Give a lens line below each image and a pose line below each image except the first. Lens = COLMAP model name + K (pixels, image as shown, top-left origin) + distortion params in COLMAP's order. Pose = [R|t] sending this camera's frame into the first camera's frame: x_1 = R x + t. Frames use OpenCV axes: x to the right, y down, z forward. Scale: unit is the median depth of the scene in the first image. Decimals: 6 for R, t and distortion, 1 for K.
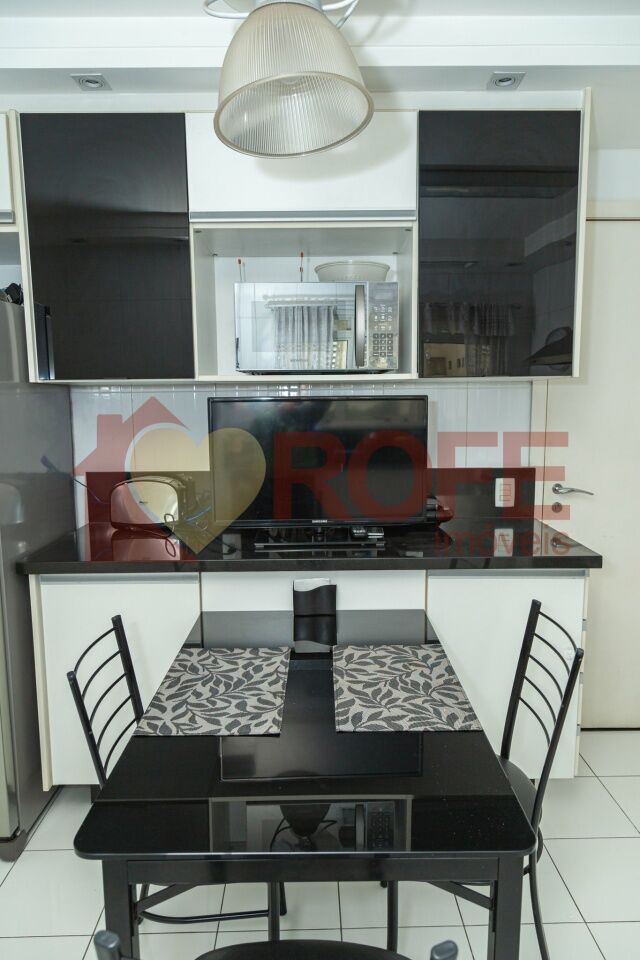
lens RADIAL K [[631.6, 0, 320.0], [0, 631.6, 480.0], [0, 0, 1]] dist [-0.005588, -0.002021]
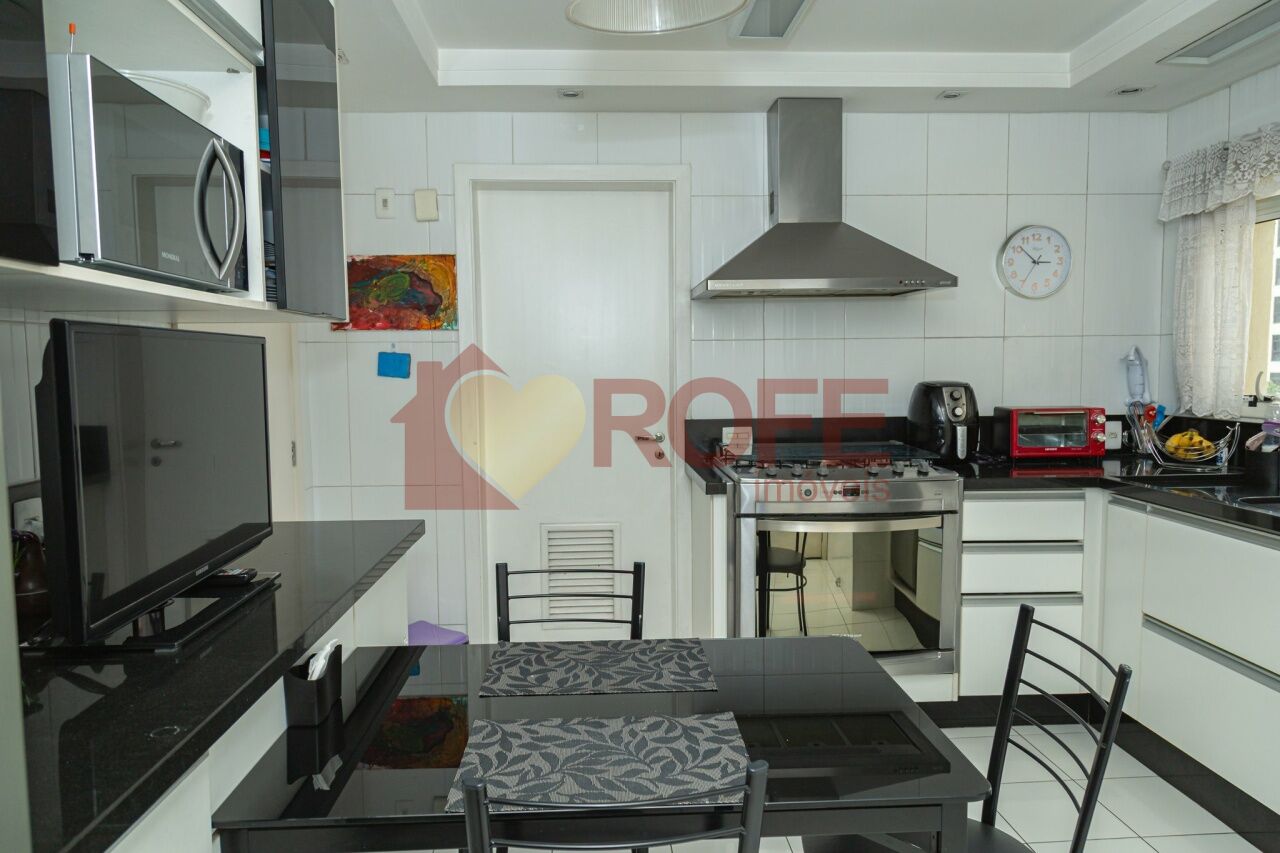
lens RADIAL K [[842.2, 0, 640.0], [0, 842.2, 426.5], [0, 0, 1]] dist [-0.005588, -0.002021]
pose [[-0.044839, -0.068710, 0.996629, -1.052866], [0.127486, 0.989082, 0.073925, -0.085119], [-0.990826, 0.130371, -0.035590, 0.979234]]
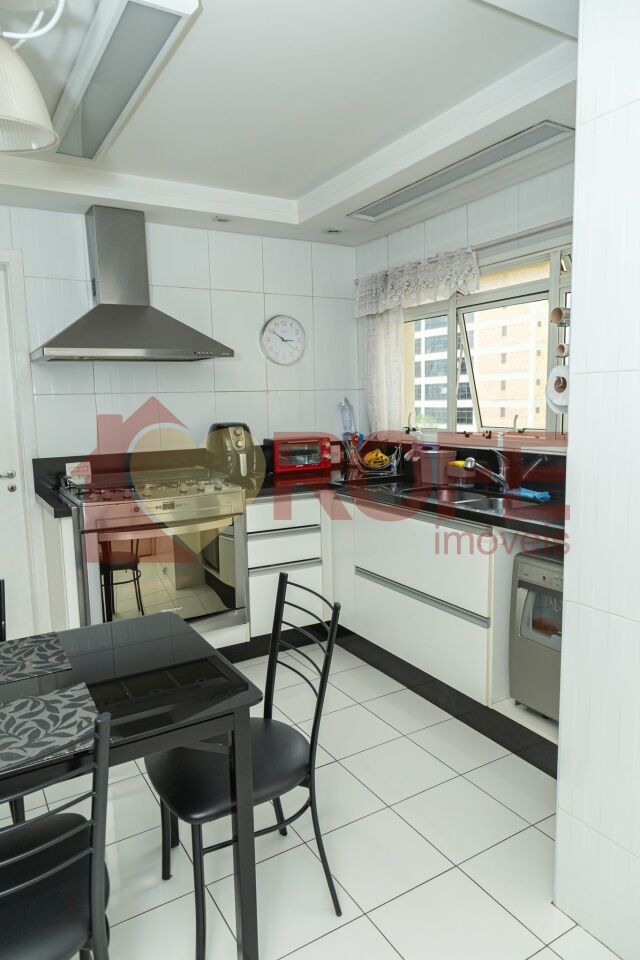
lens RADIAL K [[631.5, 0, 320.0], [0, 631.5, 480.0], [0, 0, 1]] dist [0.013379, -0.000205]
pose [[-0.499805, -0.092989, 0.861132, -1.116340], [0.126800, 0.975653, 0.178951, -0.111444], [-0.856806, 0.198632, -0.475845, 0.973821]]
